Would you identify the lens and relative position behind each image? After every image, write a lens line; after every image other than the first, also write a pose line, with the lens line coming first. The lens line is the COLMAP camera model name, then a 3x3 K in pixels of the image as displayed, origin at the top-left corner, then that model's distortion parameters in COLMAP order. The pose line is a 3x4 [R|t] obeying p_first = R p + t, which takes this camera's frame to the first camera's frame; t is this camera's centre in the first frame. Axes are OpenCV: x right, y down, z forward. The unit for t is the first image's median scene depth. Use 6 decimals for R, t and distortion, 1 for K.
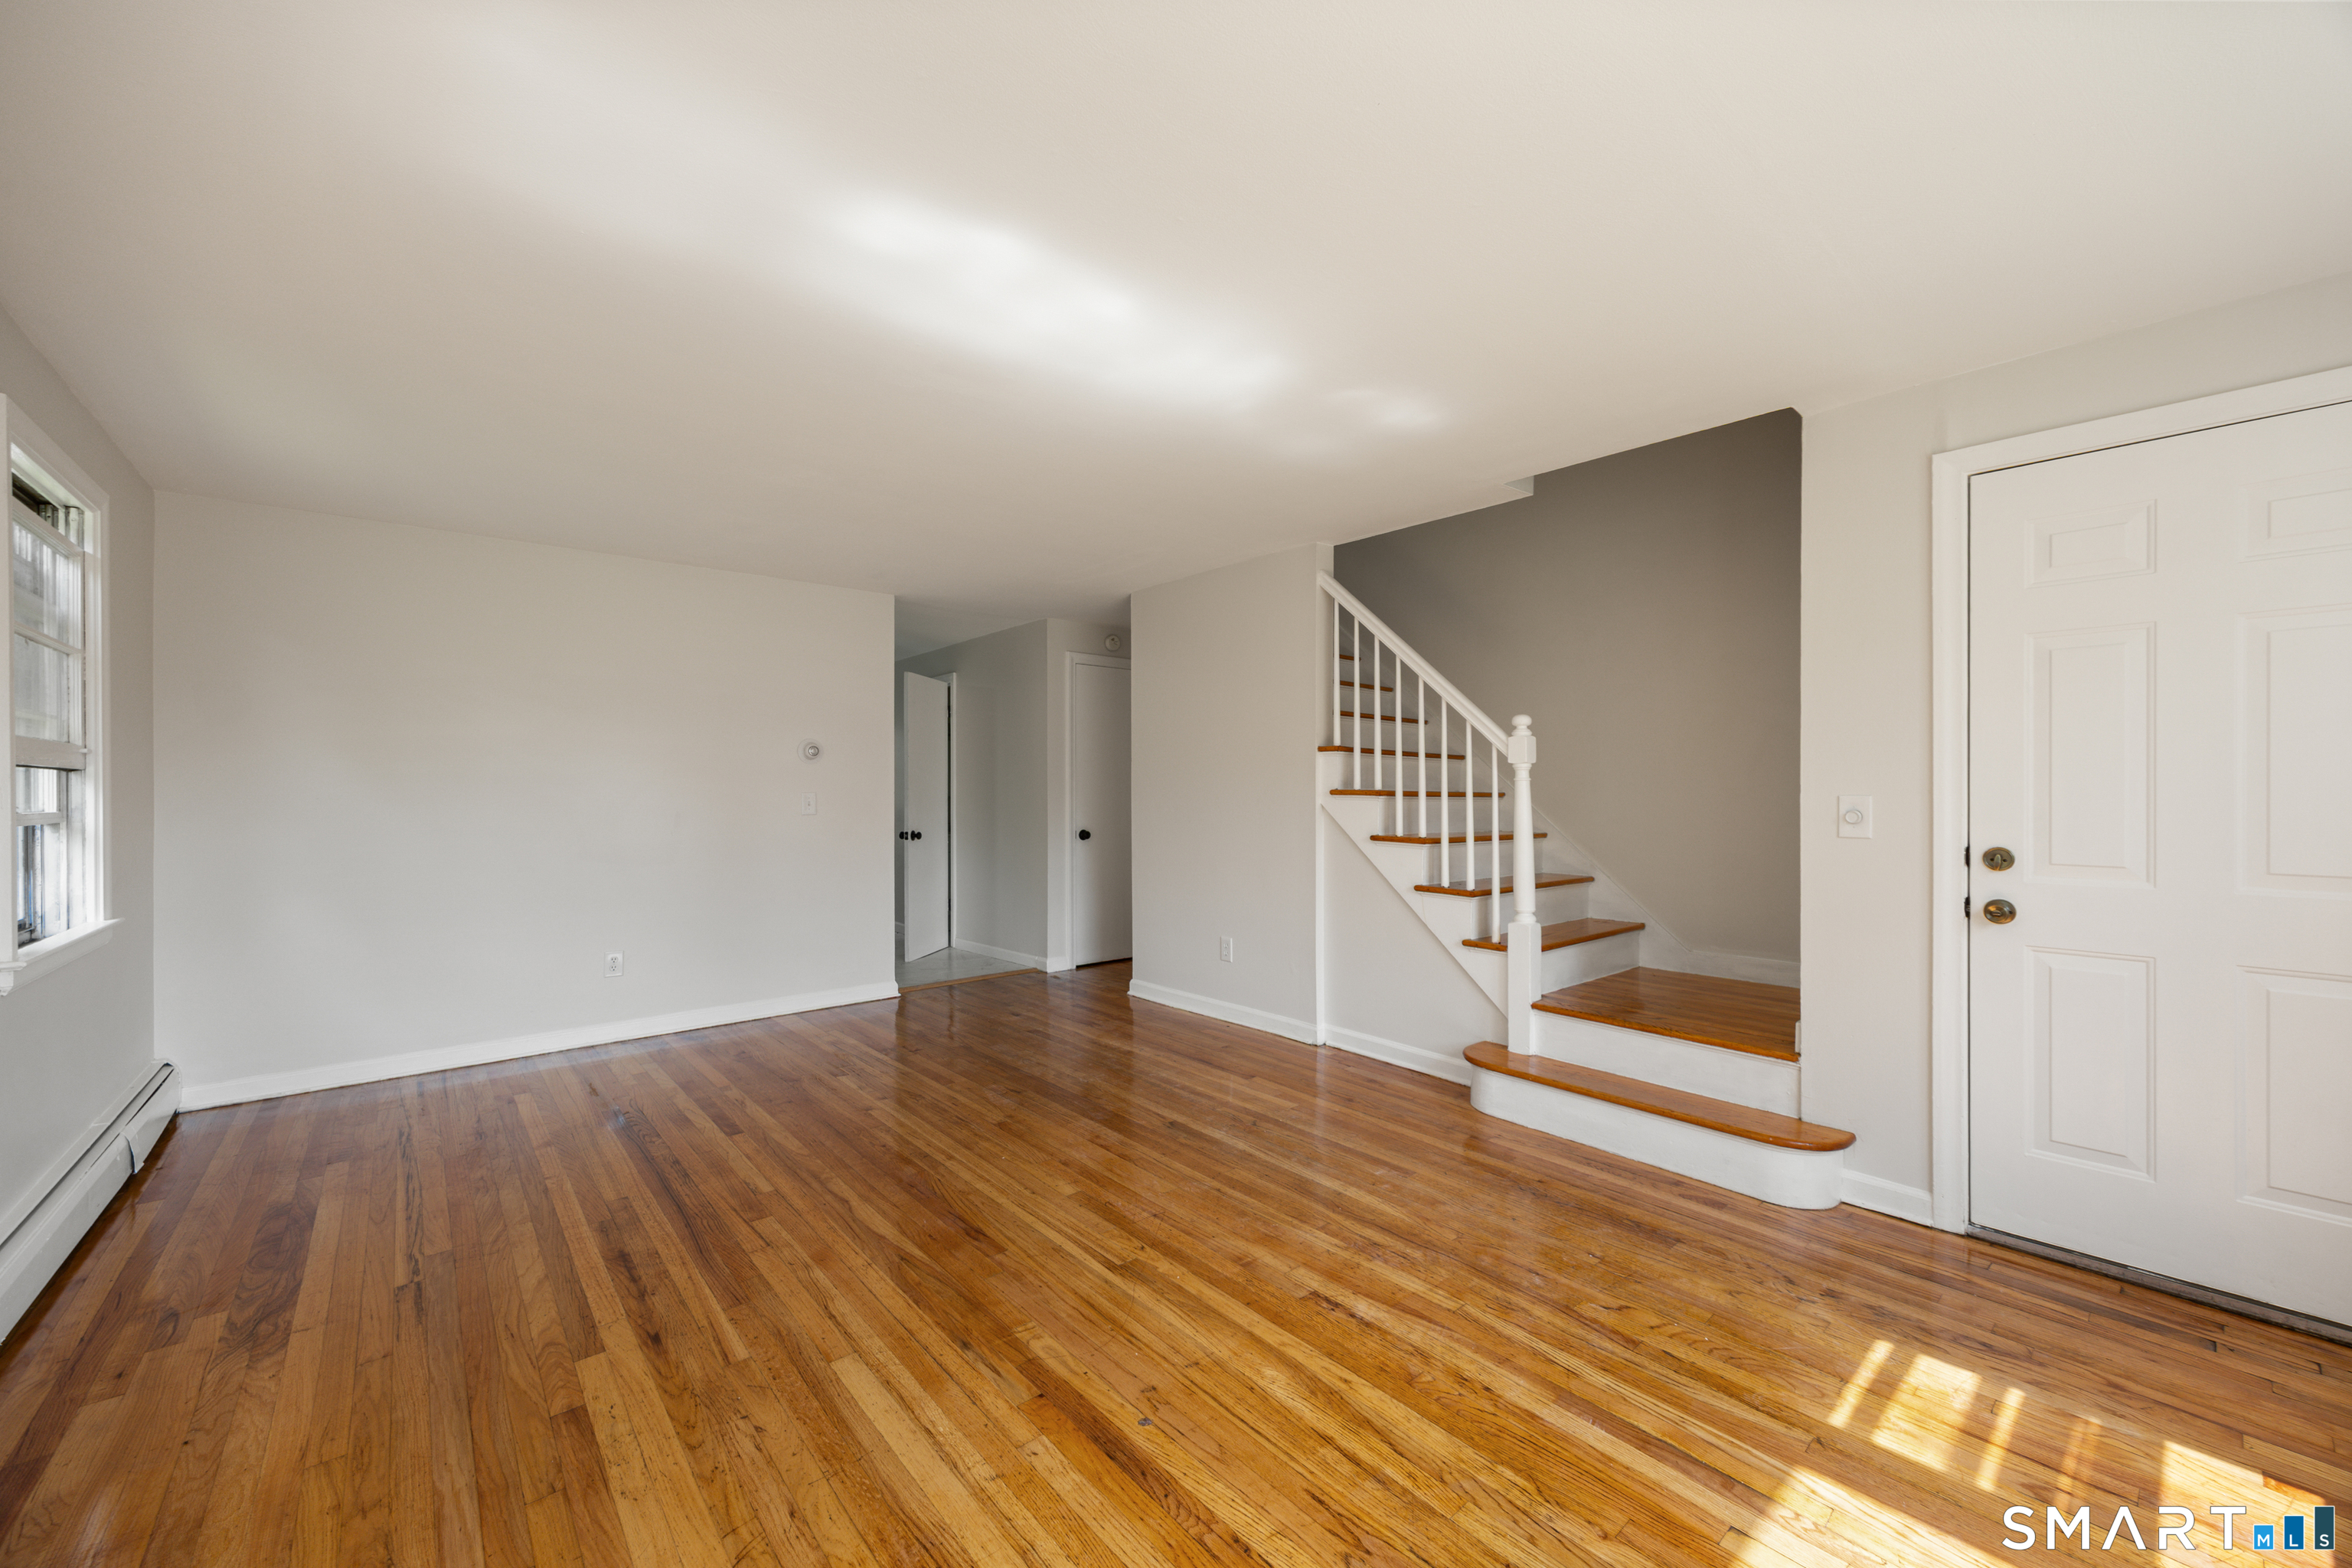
lens RADIAL K [[894.1, 0, 1176.0], [0, 894.1, 784.0], [0, 0, 1]] dist [0.001033, 0.000026]
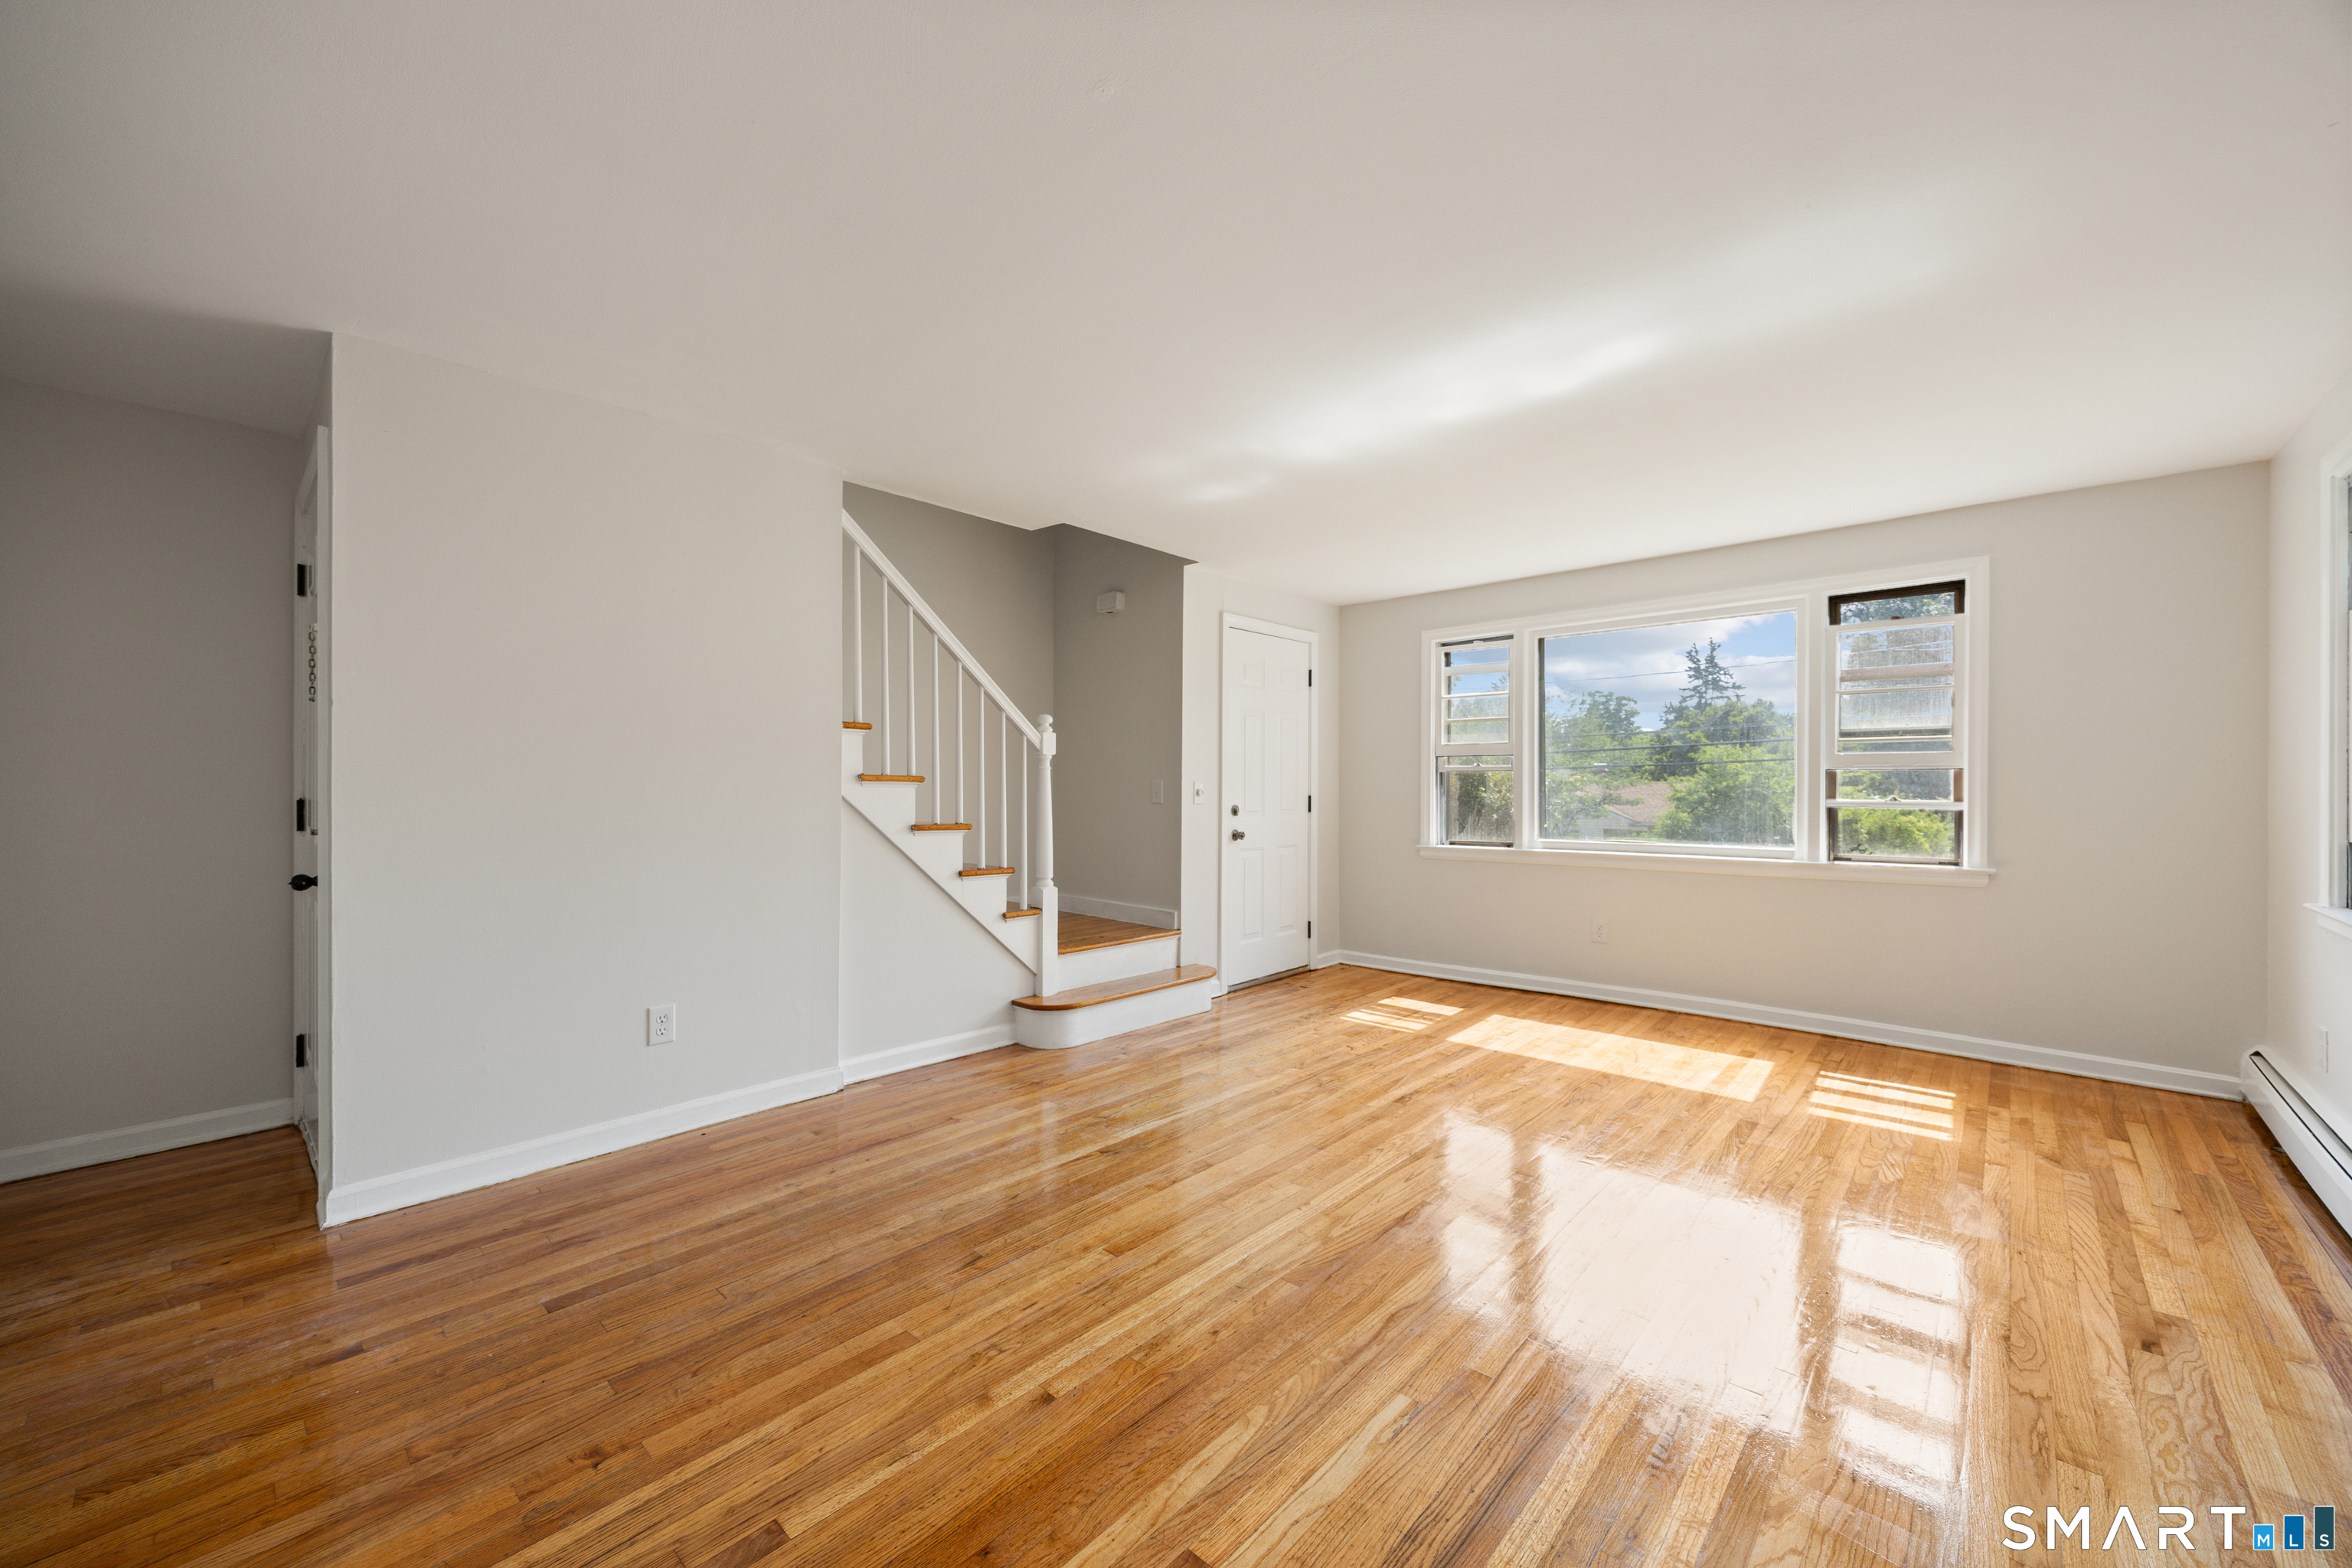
lens RADIAL K [[909.3, 0, 1176.0], [0, 909.3, 784.0], [0, 0, 1]] dist [-0.000092, -0.000075]
pose [[-0.119036, -0.001771, 0.992888, -0.846477], [-0.012973, 0.999916, 0.000229, 0.014487], [-0.992805, -0.012853, -0.119049, 0.975817]]
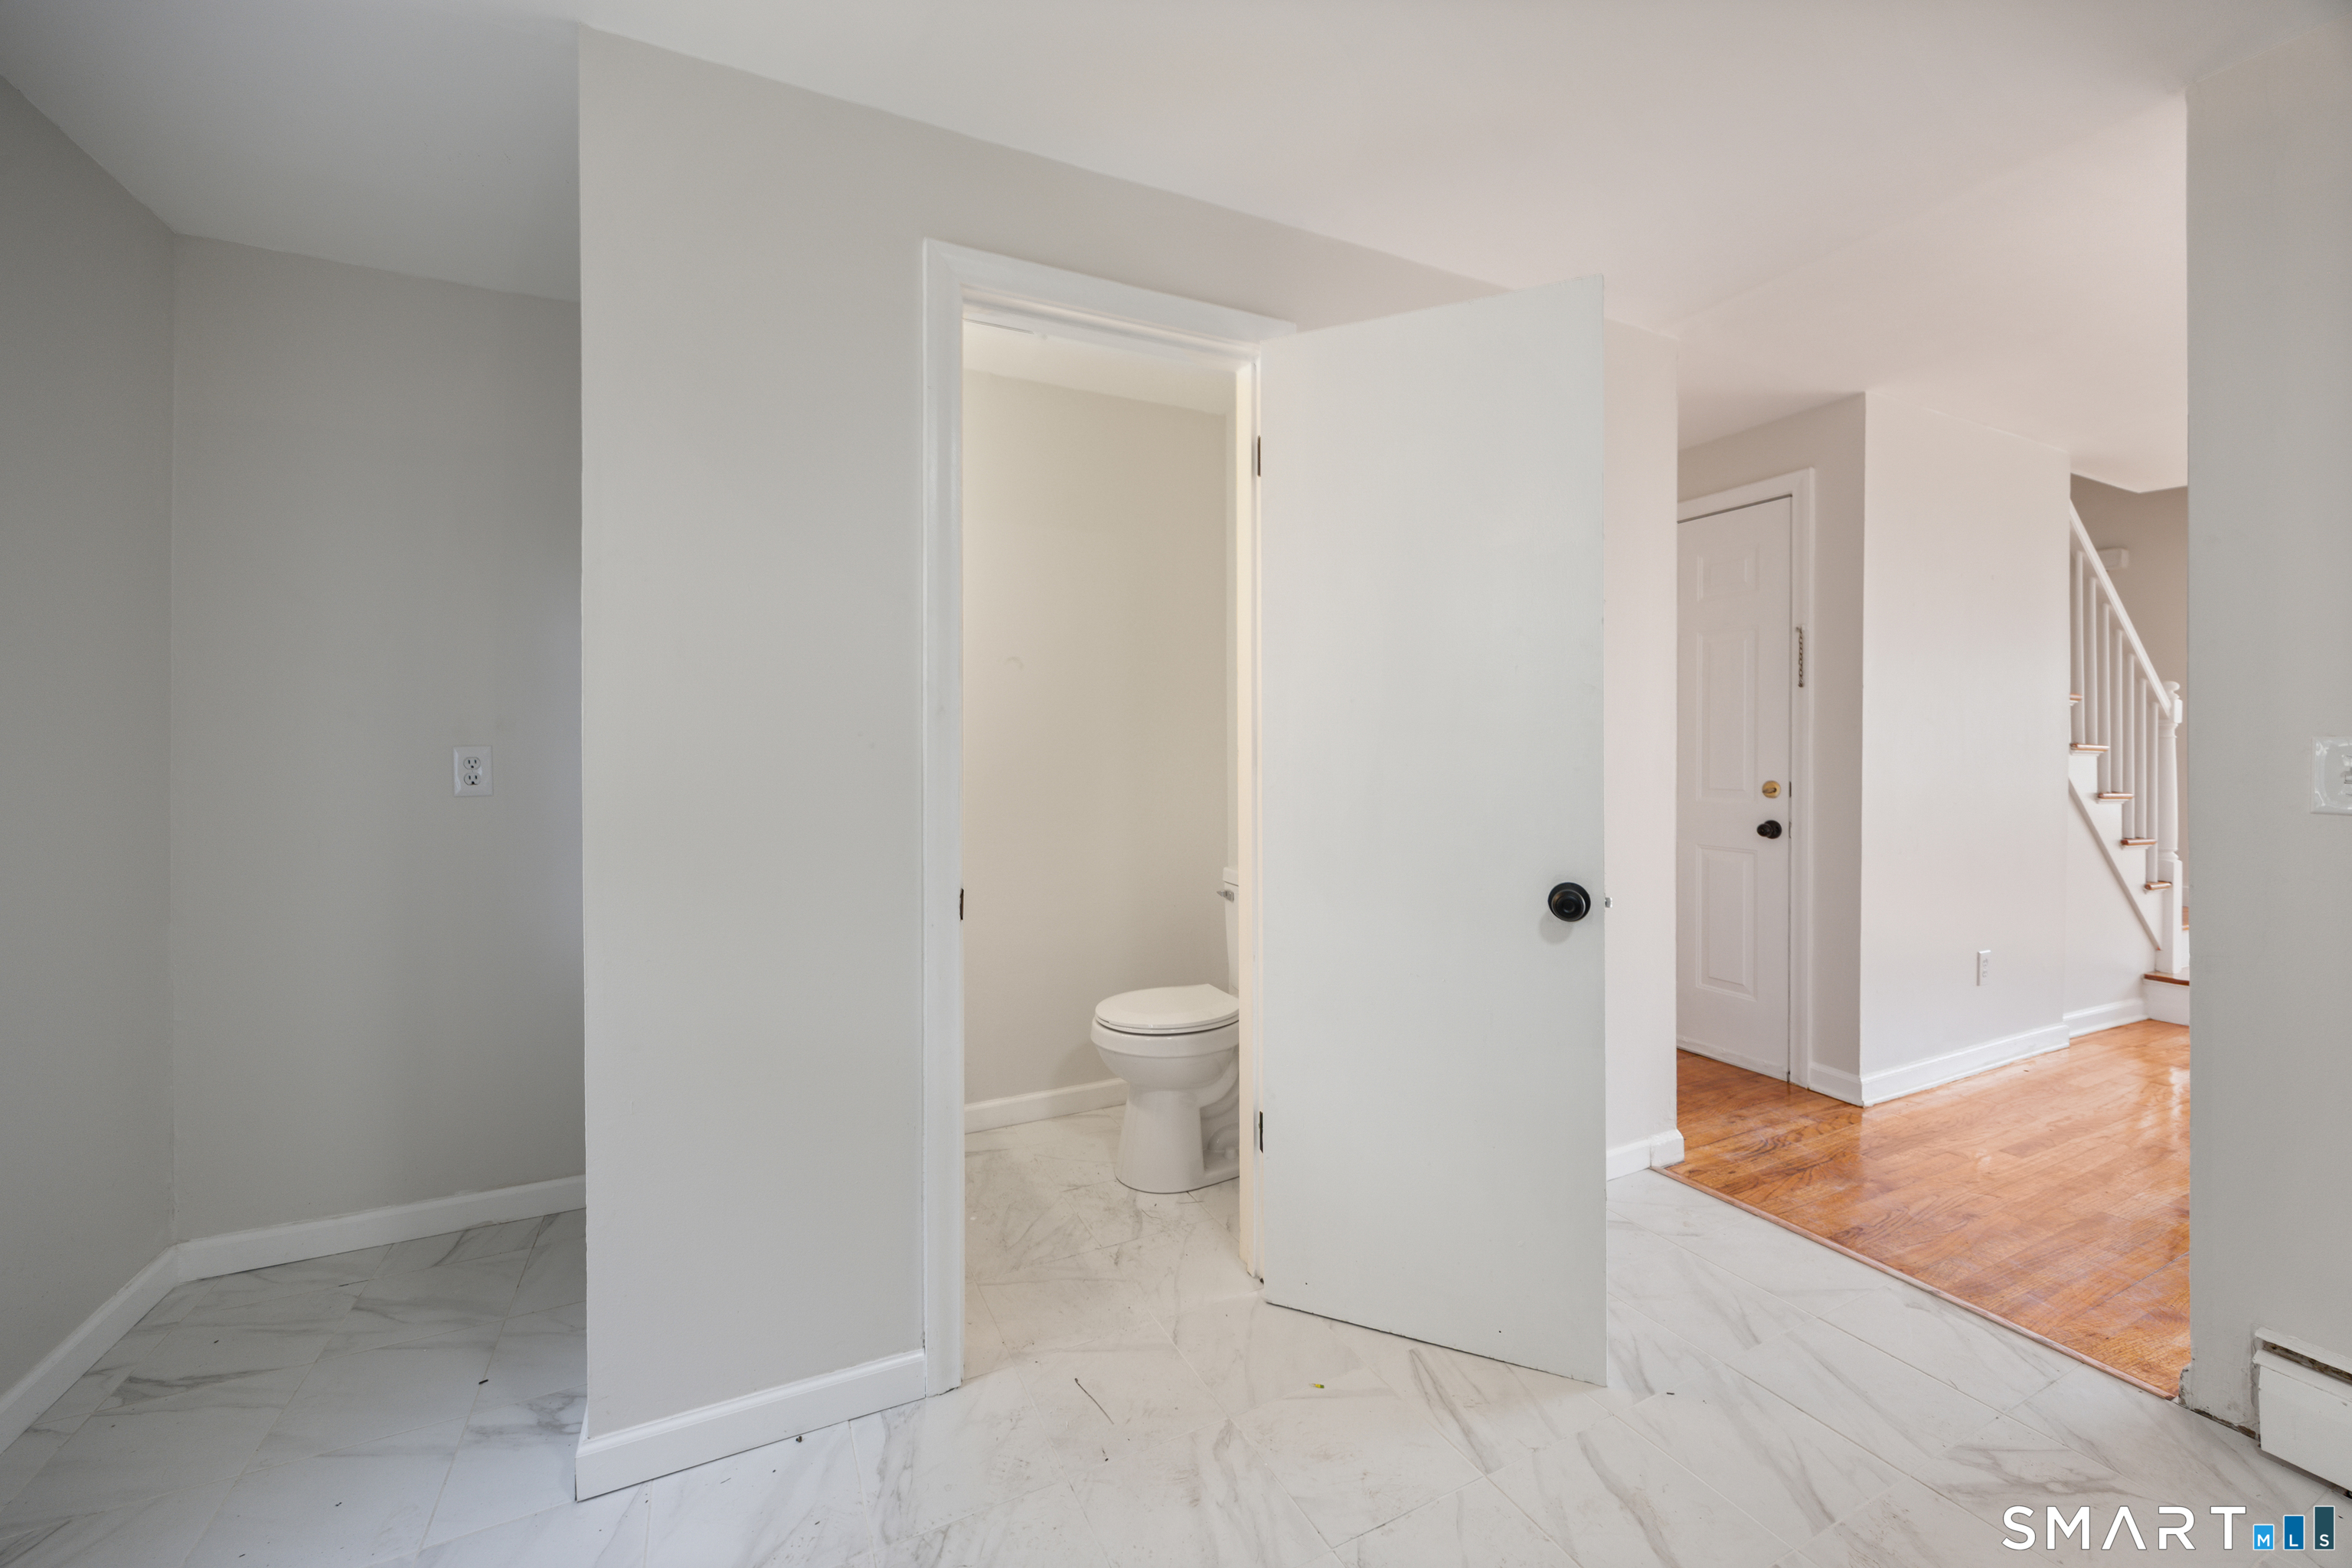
lens RADIAL K [[910.6, 0, 1176.9], [0, 910.6, 741.8], [0, 0, 1]] dist [0.000122, -0.000162]
pose [[0.279841, 0.006825, 0.960022, -1.111122], [-0.008318, 0.999954, -0.004685, 0.019037], [-0.960010, -0.006674, 0.279885, 1.918481]]
